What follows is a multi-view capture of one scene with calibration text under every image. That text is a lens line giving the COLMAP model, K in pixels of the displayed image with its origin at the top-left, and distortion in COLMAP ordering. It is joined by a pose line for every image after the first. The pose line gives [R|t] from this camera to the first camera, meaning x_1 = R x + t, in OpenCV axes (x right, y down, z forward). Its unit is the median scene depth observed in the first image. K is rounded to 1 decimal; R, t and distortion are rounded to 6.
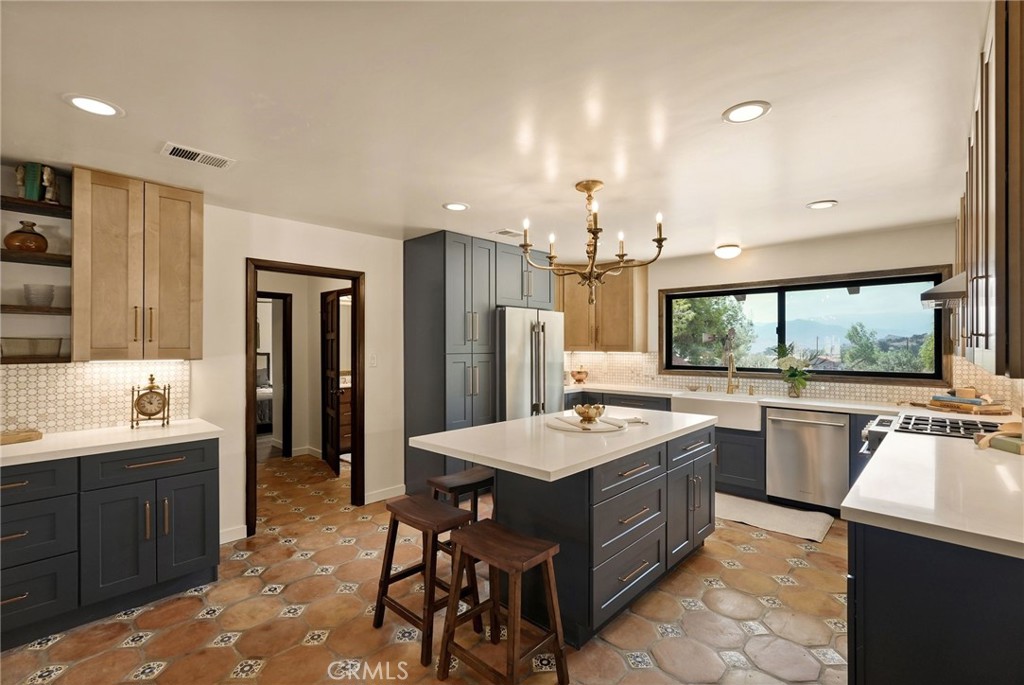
lens RADIAL K [[459.6, 0, 514.4], [0, 459.6, 342.9], [0, 0, 1]] dist [-0.001815, 0.003545]
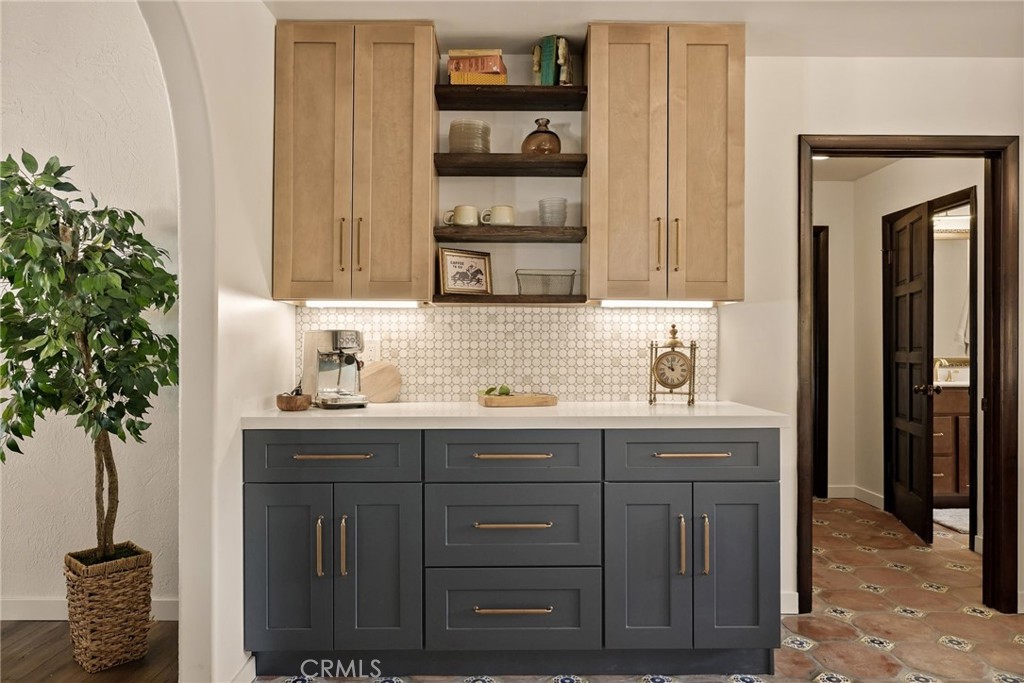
lens RADIAL K [[697.8, 0, 507.1], [0, 697.8, 343.2], [0, 0, 1]] dist [-0.006339, 0.001206]
pose [[0.693135, 0.003134, -0.720801, -0.235668], [-0.004248, 0.999991, 0.000264, 0.094656], [0.720795, 0.002879, 0.693142, 0.140859]]
